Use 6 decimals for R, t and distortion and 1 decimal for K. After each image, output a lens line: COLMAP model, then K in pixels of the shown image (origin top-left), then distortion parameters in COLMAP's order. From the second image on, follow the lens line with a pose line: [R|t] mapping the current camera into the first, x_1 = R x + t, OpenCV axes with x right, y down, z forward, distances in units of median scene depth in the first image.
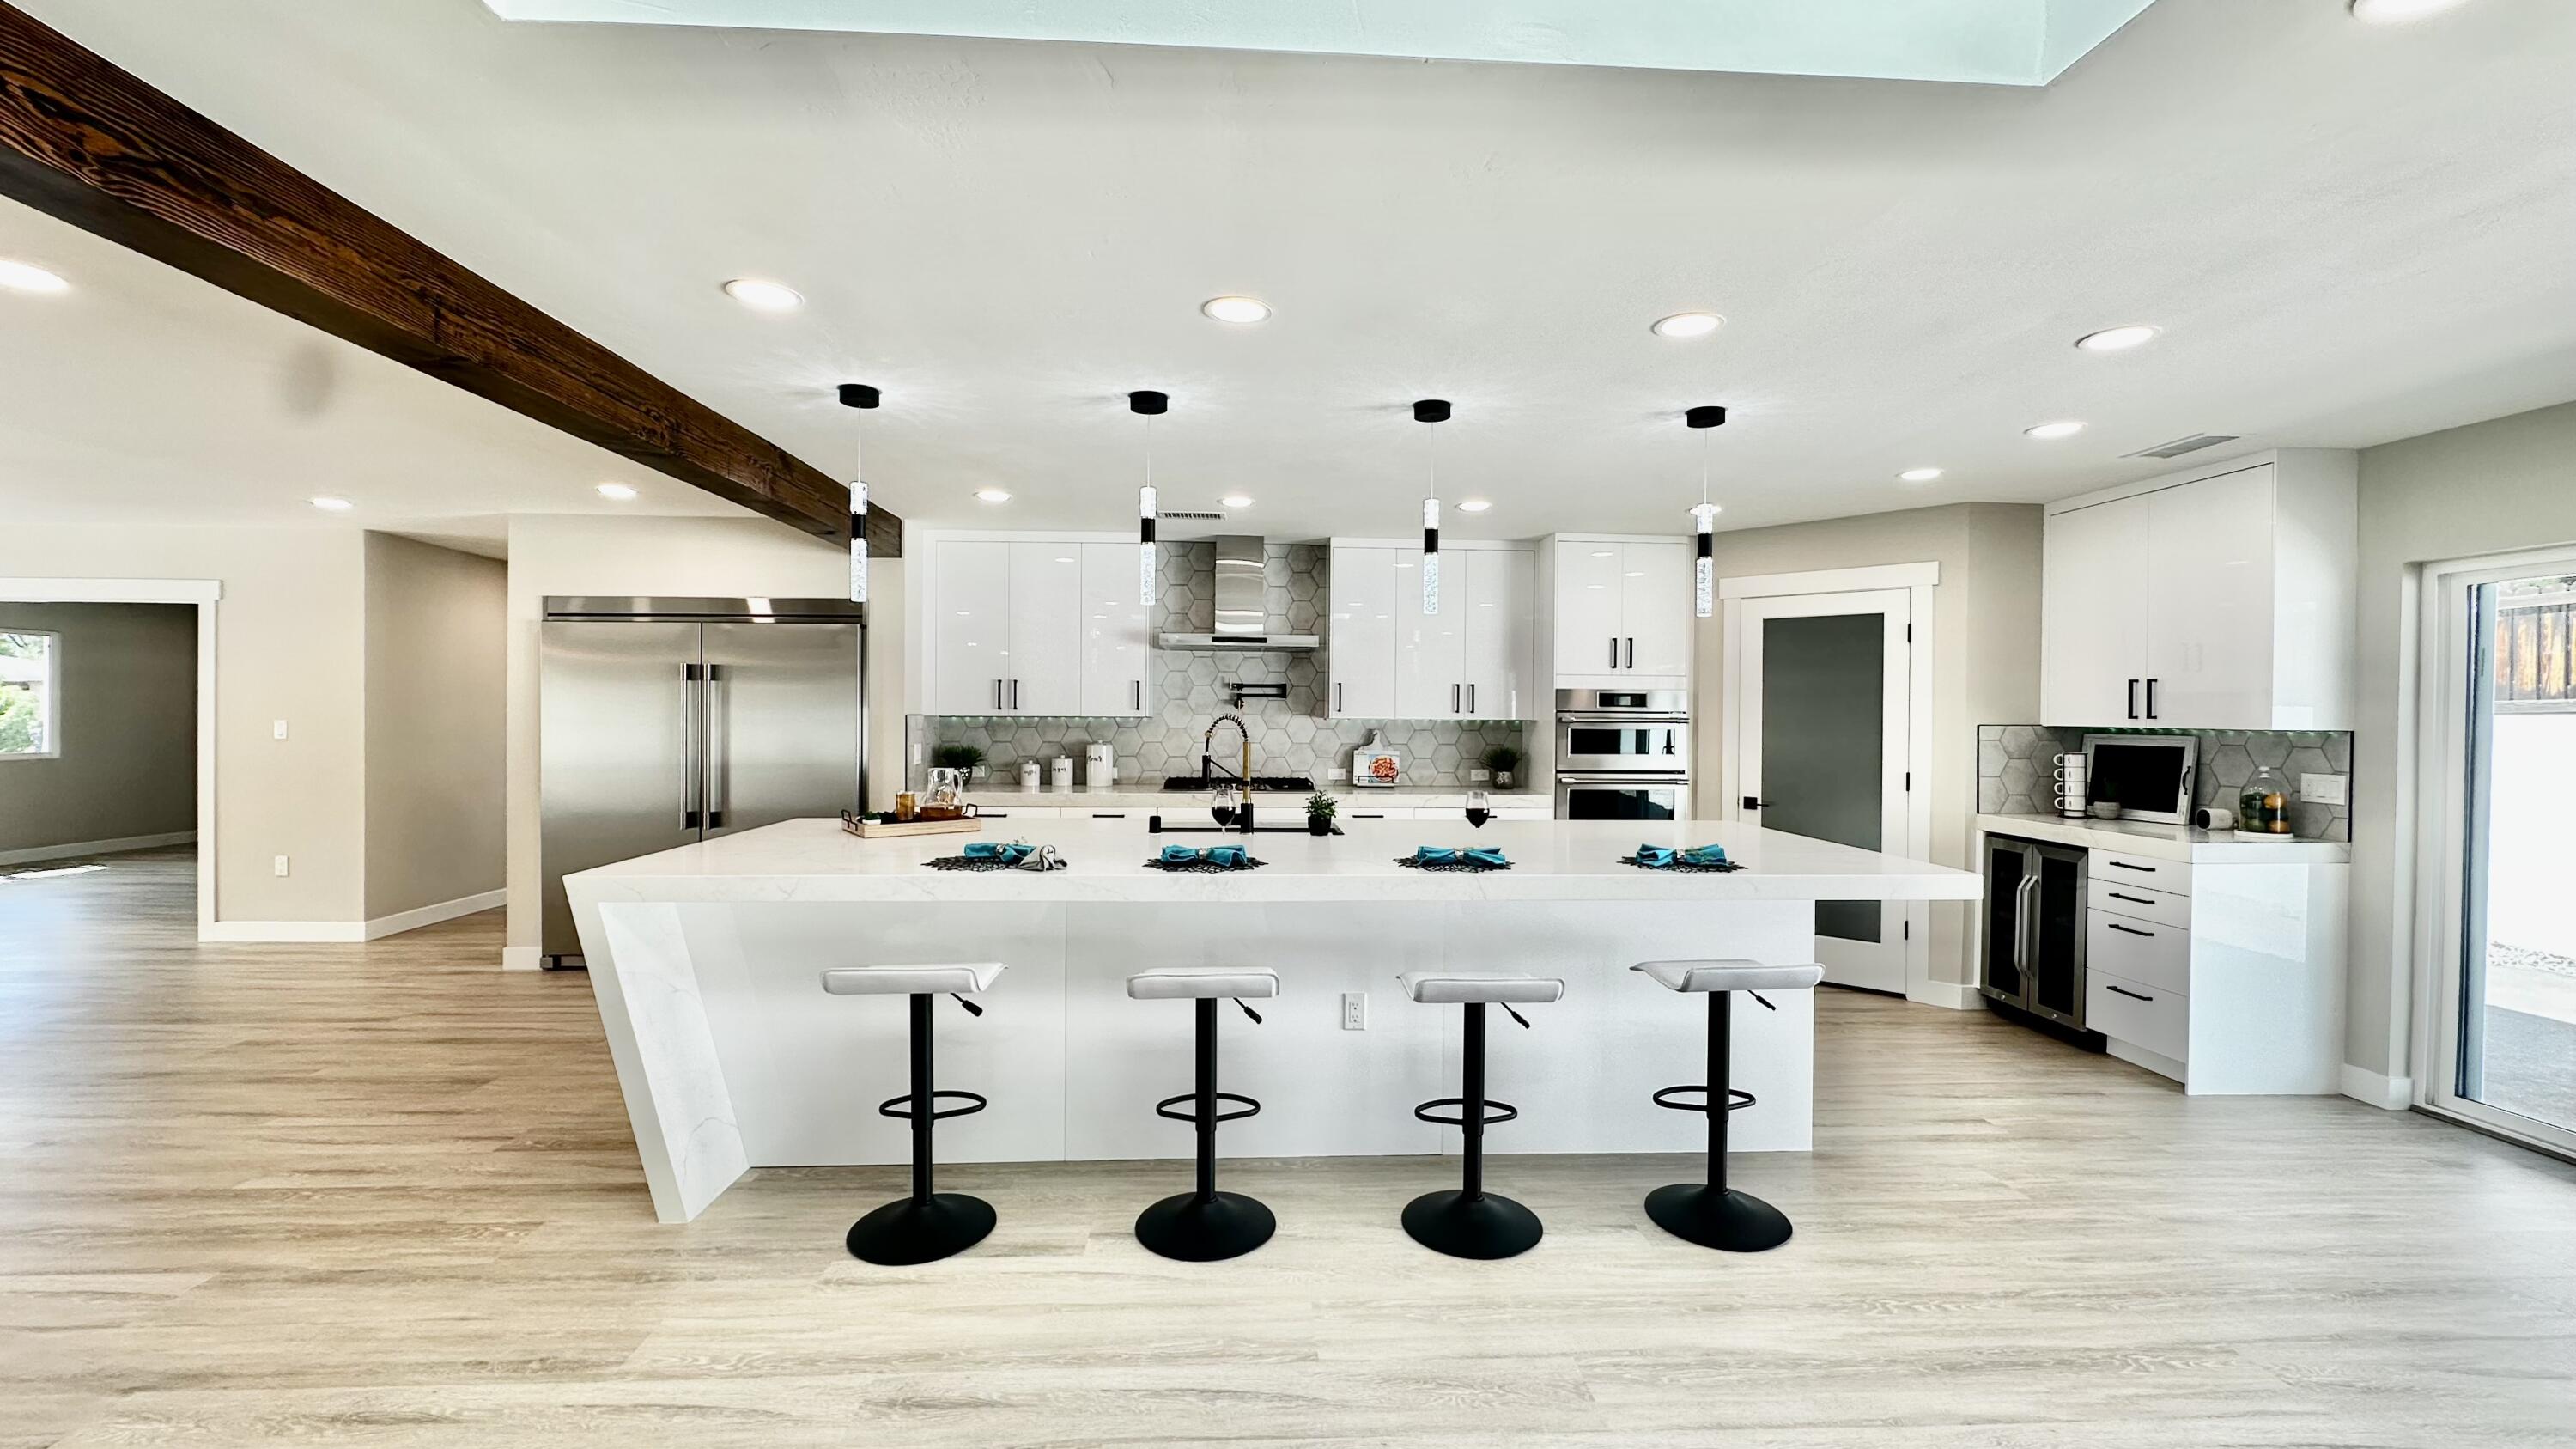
lens RADIAL K [[1030.3, 0, 1282.0], [0, 1030.3, 720.7], [0, 0, 1]] dist [-0.004055, -0.000213]
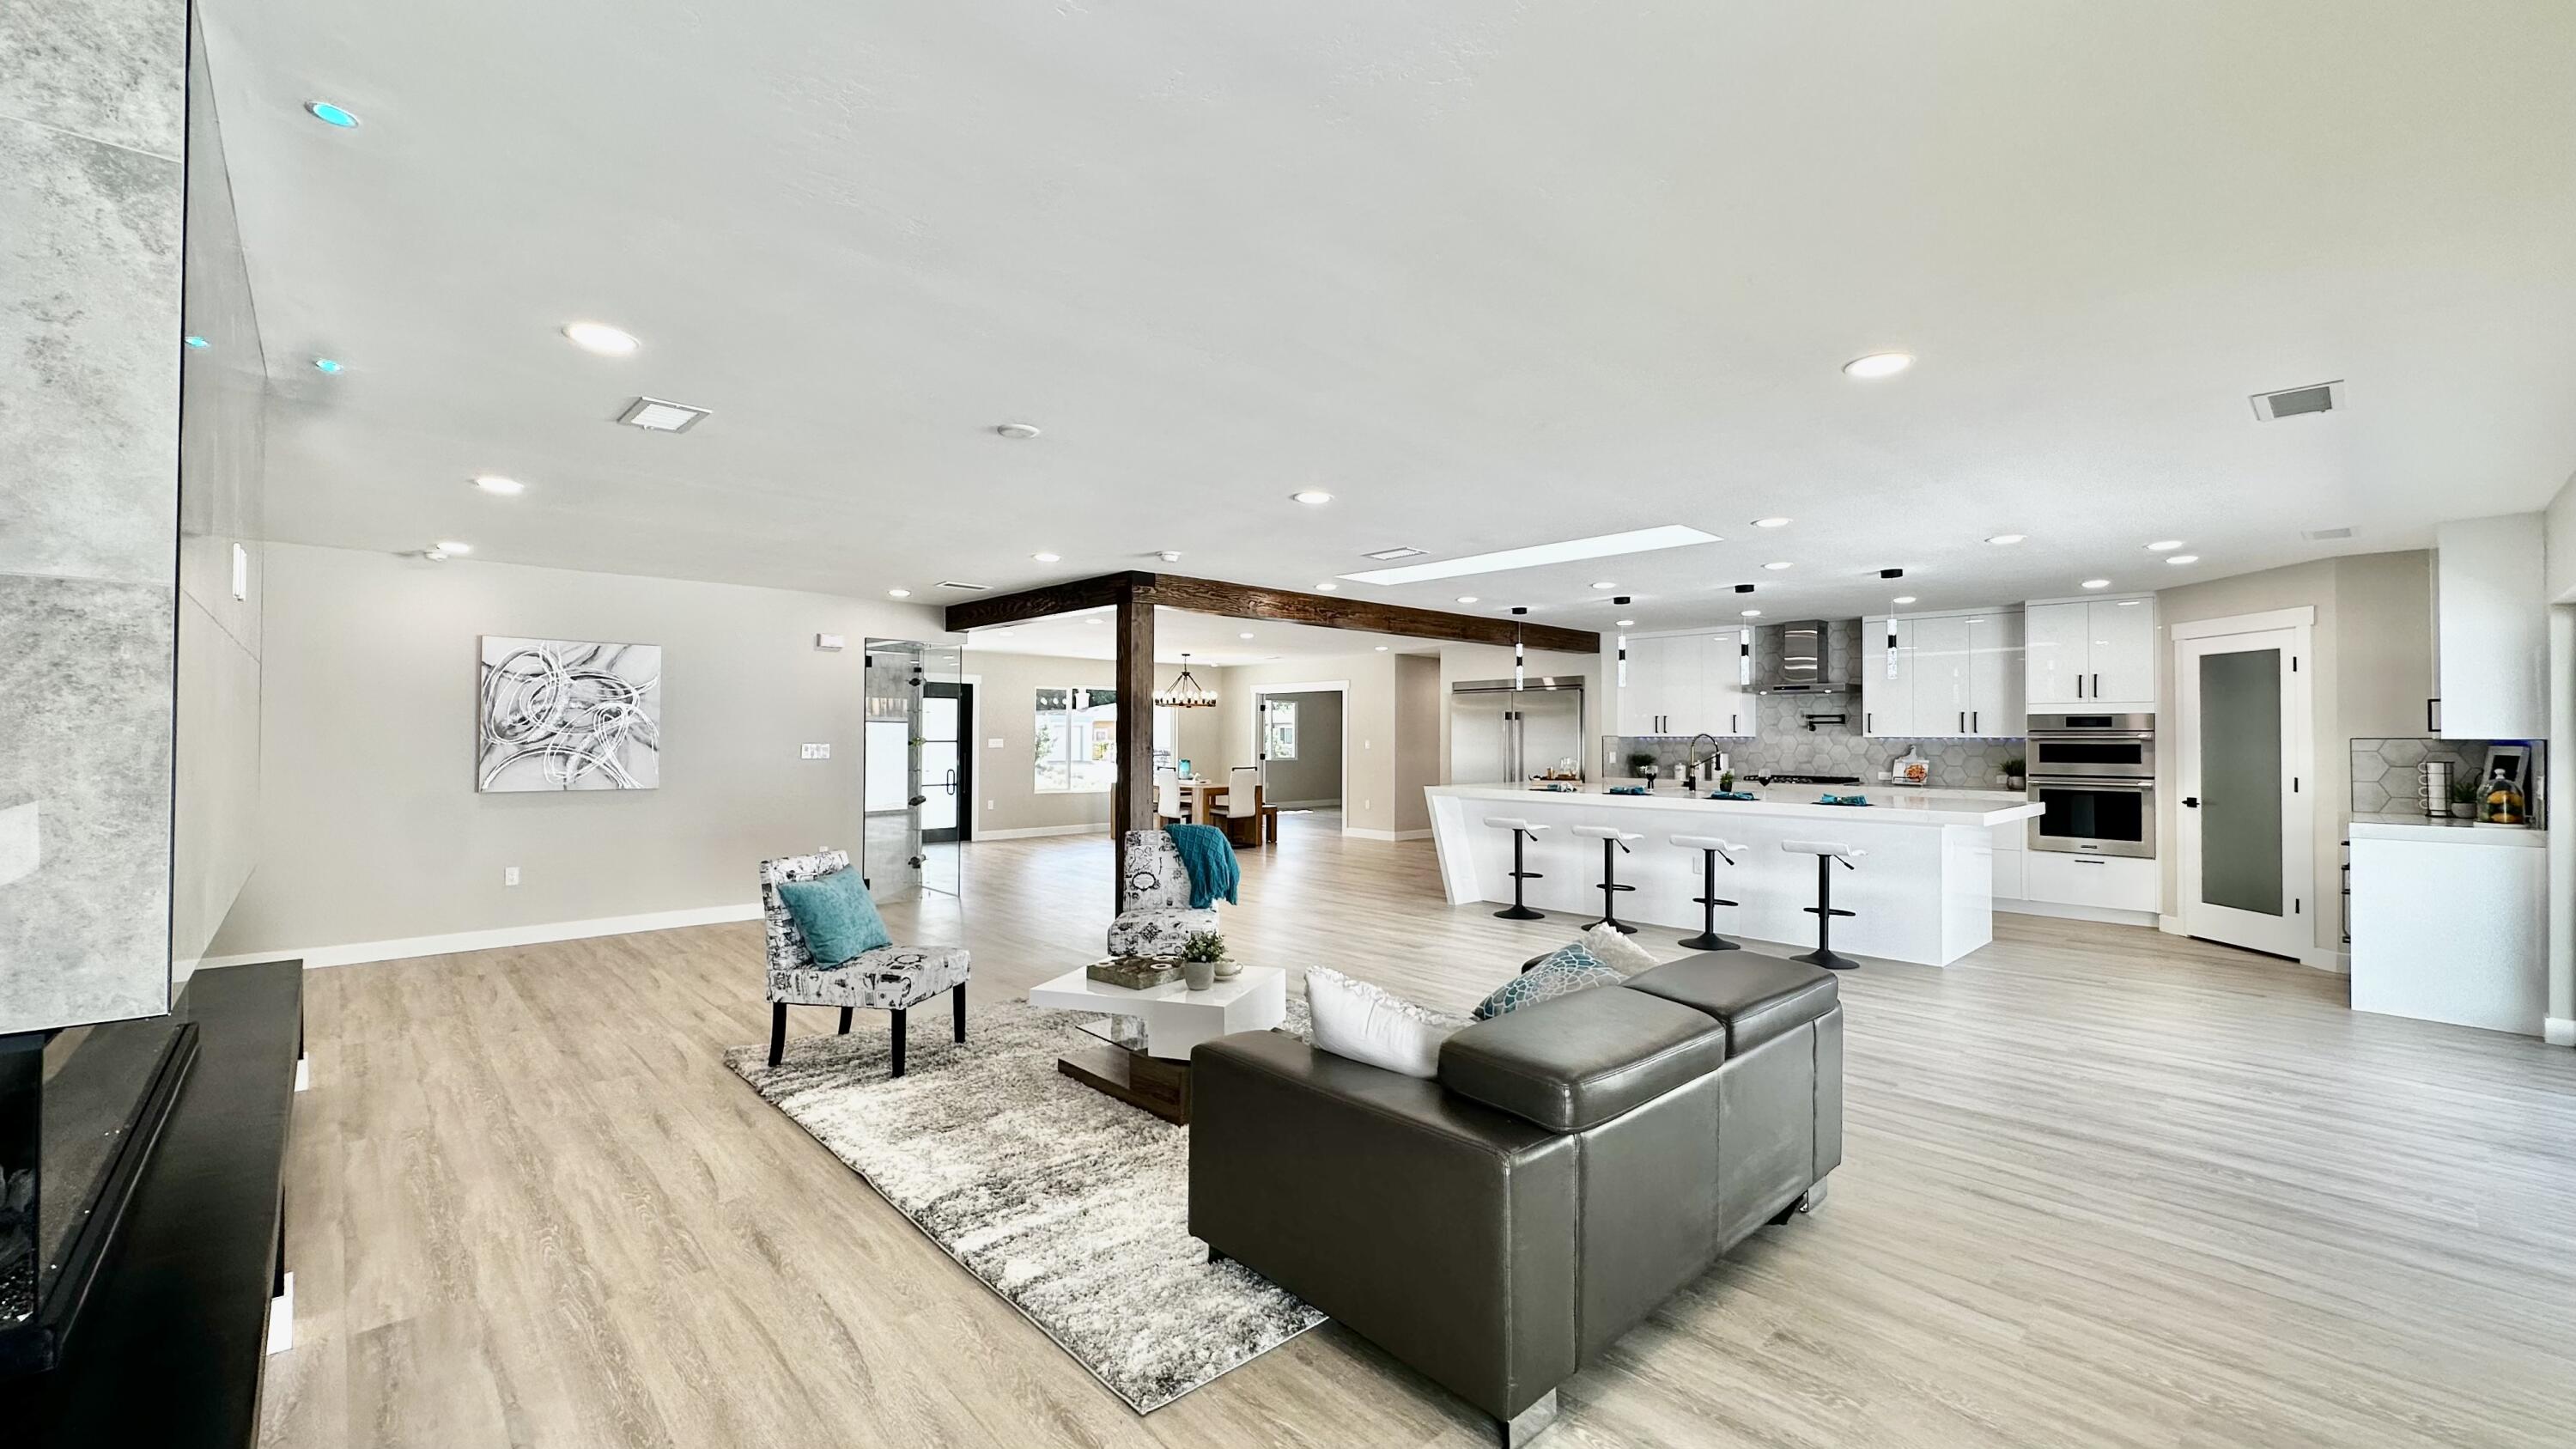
lens RADIAL K [[1030.3, 0, 1282.0], [0, 1030.3, 720.7], [0, 0, 1]] dist [-0.004055, -0.000213]
pose [[0.641922, -0.017102, -0.766579, 0.661706], [-0.005124, 0.999633, -0.026592, 0.018308], [0.766753, 0.020998, 0.641599, -0.617771]]
